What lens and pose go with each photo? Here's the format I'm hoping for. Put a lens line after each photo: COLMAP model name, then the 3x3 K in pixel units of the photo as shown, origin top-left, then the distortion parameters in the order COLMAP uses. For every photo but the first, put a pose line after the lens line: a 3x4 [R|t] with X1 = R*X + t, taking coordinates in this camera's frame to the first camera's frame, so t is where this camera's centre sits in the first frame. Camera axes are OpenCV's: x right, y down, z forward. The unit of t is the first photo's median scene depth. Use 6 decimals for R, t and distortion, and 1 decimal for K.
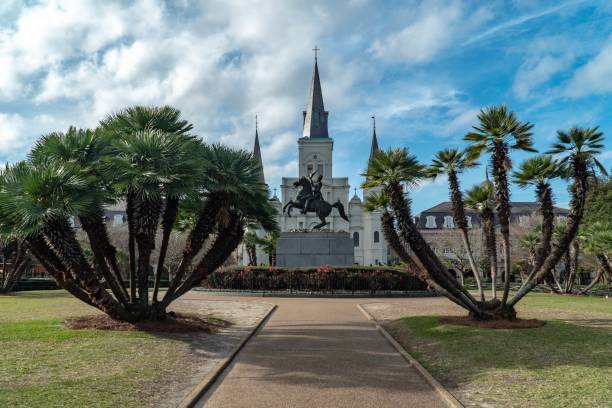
lens RADIAL K [[504.3, 0, 306.6], [0, 504.3, 203.5], [0, 0, 1]] dist [0.004793, 0.002029]
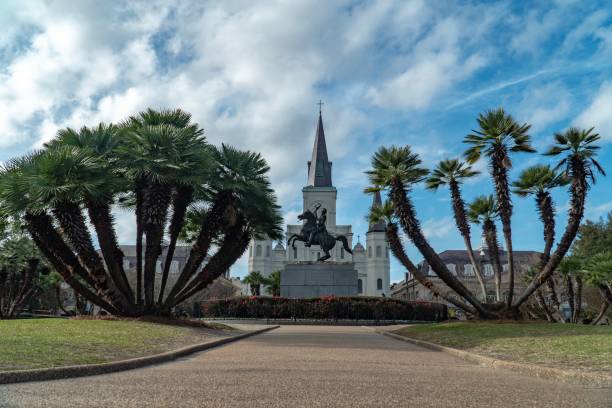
lens RADIAL K [[493.0, 0, 306.1], [0, 493.0, 199.6], [0, 0, 1]] dist [-0.000809, 0.005327]
pose [[0.999942, 0.005333, -0.009408, -0.000807], [-0.006366, 0.993525, -0.113437, 0.048227], [0.008742, 0.113490, 0.993501, 0.002517]]
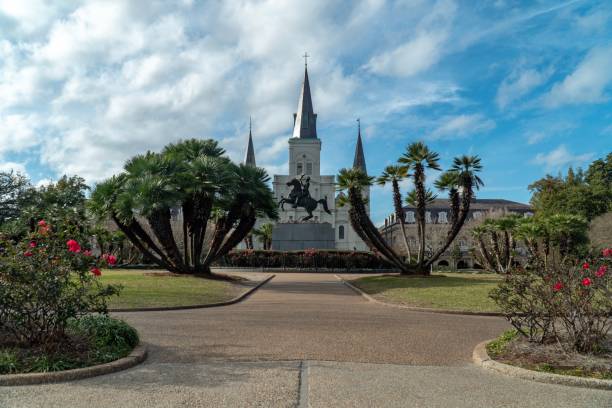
lens RADIAL K [[489.6, 0, 305.1], [0, 489.6, 208.6], [0, 0, 1]] dist [0.005126, -0.001765]
pose [[0.999790, 0.007844, 0.018951, -0.003340], [-0.008223, 0.999766, 0.020011, -0.003433], [-0.018790, -0.020163, 0.999620, -0.243867]]
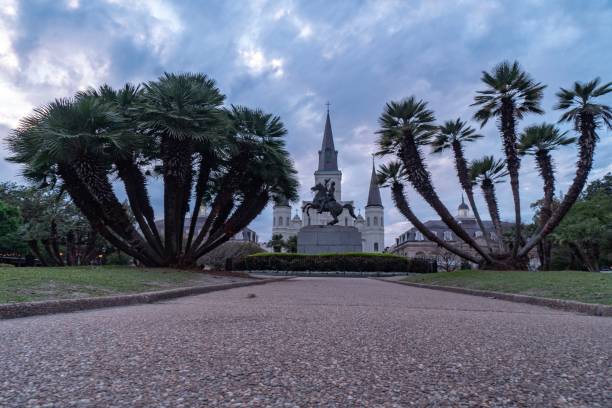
lens RADIAL K [[383.9, 0, 303.3], [0, 383.9, 201.2], [0, 0, 1]] dist [-0.001785, 0.002976]
pose [[0.998968, 0.000416, -0.045413, -0.004071], [-0.003419, 0.997808, -0.066081, 0.065457], [0.045286, 0.066168, 0.996780, 0.083673]]
